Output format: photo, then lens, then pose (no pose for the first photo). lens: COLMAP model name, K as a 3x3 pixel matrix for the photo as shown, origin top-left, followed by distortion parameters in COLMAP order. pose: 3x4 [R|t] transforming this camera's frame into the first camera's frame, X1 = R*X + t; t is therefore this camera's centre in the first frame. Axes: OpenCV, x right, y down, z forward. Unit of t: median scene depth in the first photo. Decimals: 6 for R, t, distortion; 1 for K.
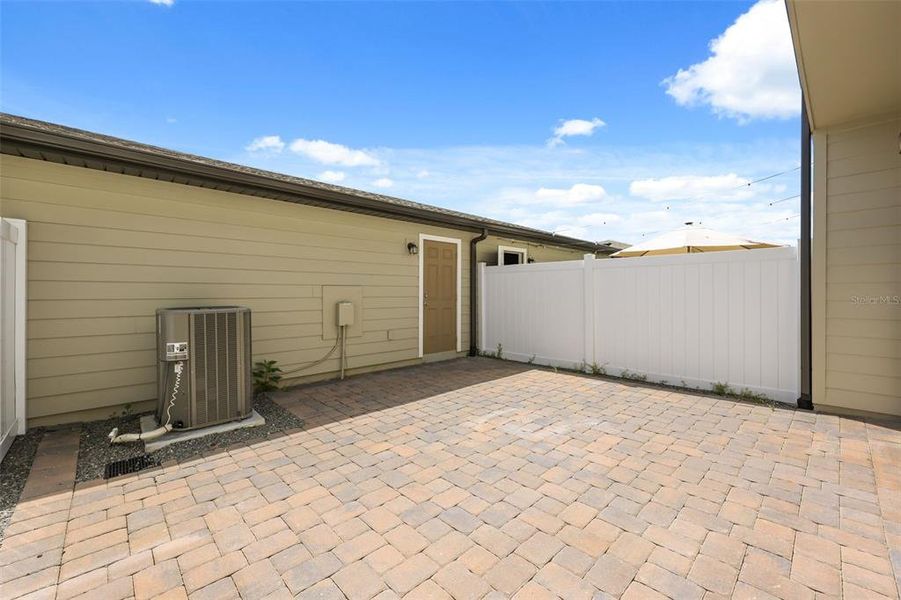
lens RADIAL K [[386.3, 0, 441.4], [0, 386.3, 295.8], [0, 0, 1]] dist [-0.001200, 0.005180]
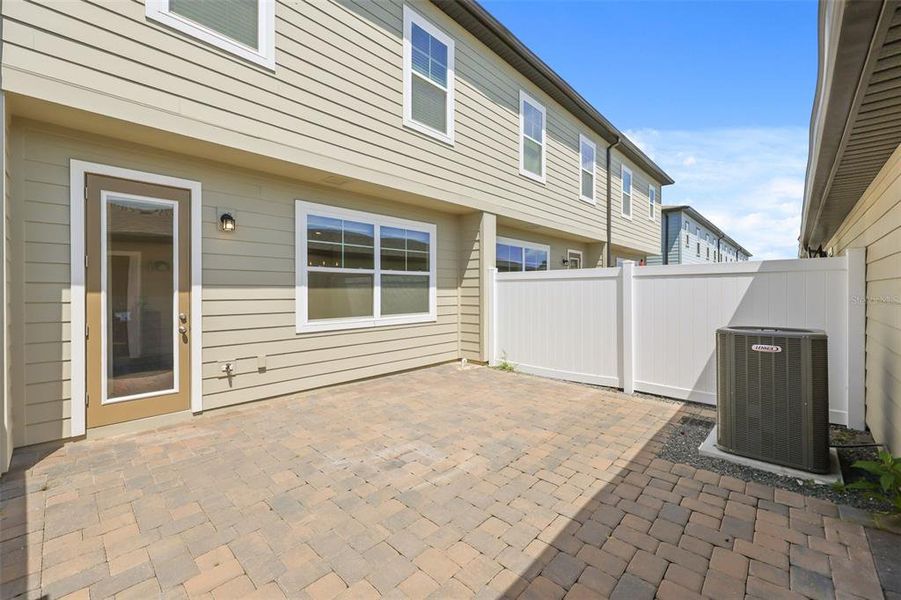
lens RADIAL K [[386.3, 0, 441.4], [0, 386.3, 295.8], [0, 0, 1]] dist [-0.001200, 0.005180]
pose [[-0.998114, 0.007873, -0.060882, 0.216187], [0.007072, 0.999886, 0.013361, -0.061944], [0.060980, 0.012905, -0.998056, 1.955134]]
